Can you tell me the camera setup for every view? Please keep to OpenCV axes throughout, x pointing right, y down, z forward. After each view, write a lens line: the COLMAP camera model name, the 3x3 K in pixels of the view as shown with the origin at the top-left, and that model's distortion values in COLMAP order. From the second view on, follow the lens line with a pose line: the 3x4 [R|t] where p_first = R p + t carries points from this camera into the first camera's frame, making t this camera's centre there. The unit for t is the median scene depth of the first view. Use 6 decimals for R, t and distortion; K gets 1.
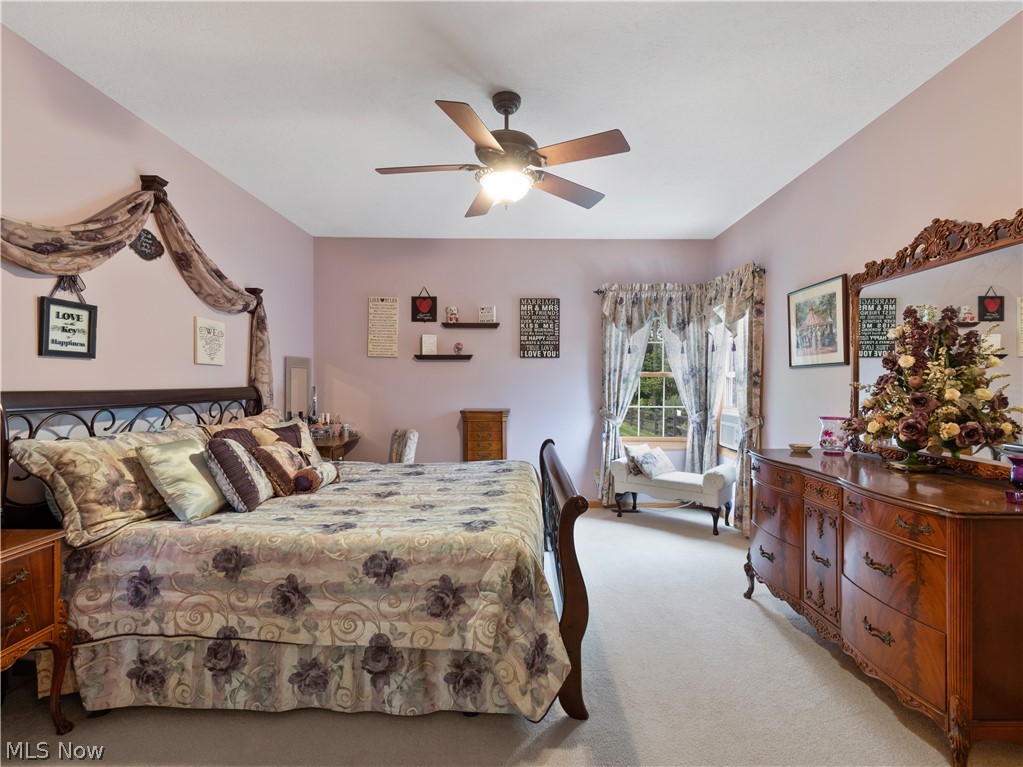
lens RADIAL K [[510.3, 0, 537.4], [0, 510.3, 381.2], [0, 0, 1]] dist [0.013280, -0.000303]
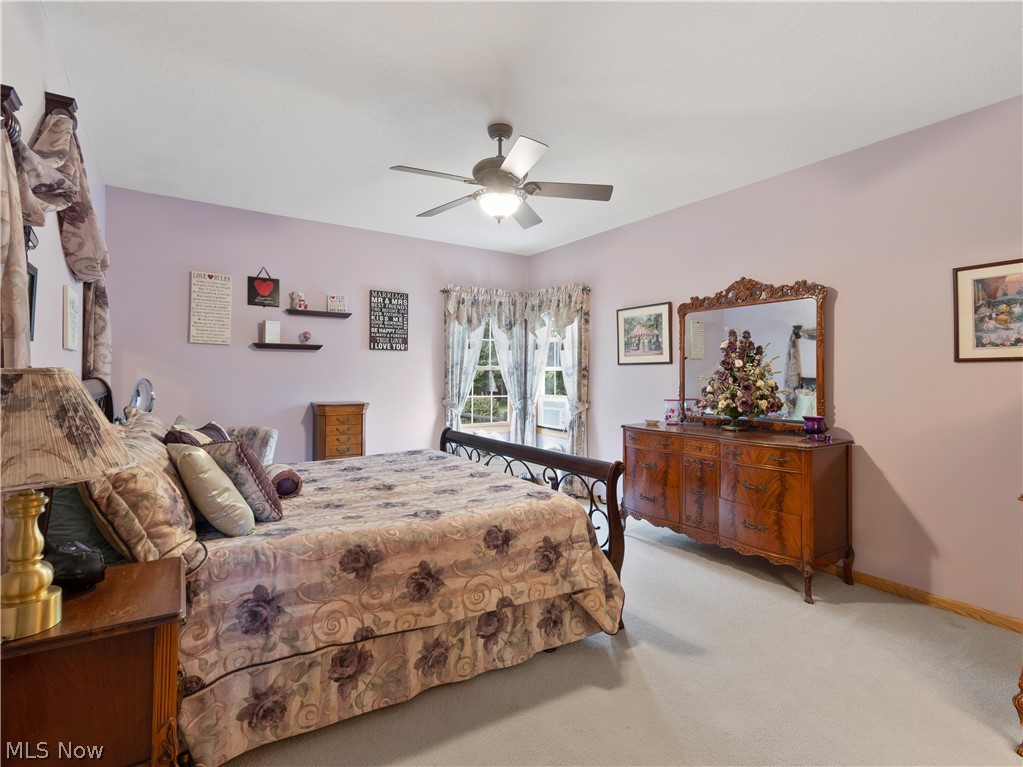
lens RADIAL K [[510.7, 0, 511.9], [0, 510.7, 367.1], [0, 0, 1]] dist [0.014025, 0.000064]
pose [[0.838687, 0.011237, 0.544497, -0.778073], [-0.005615, 0.999912, -0.011987, -0.003029], [-0.544584, 0.006996, 0.838677, 0.028952]]
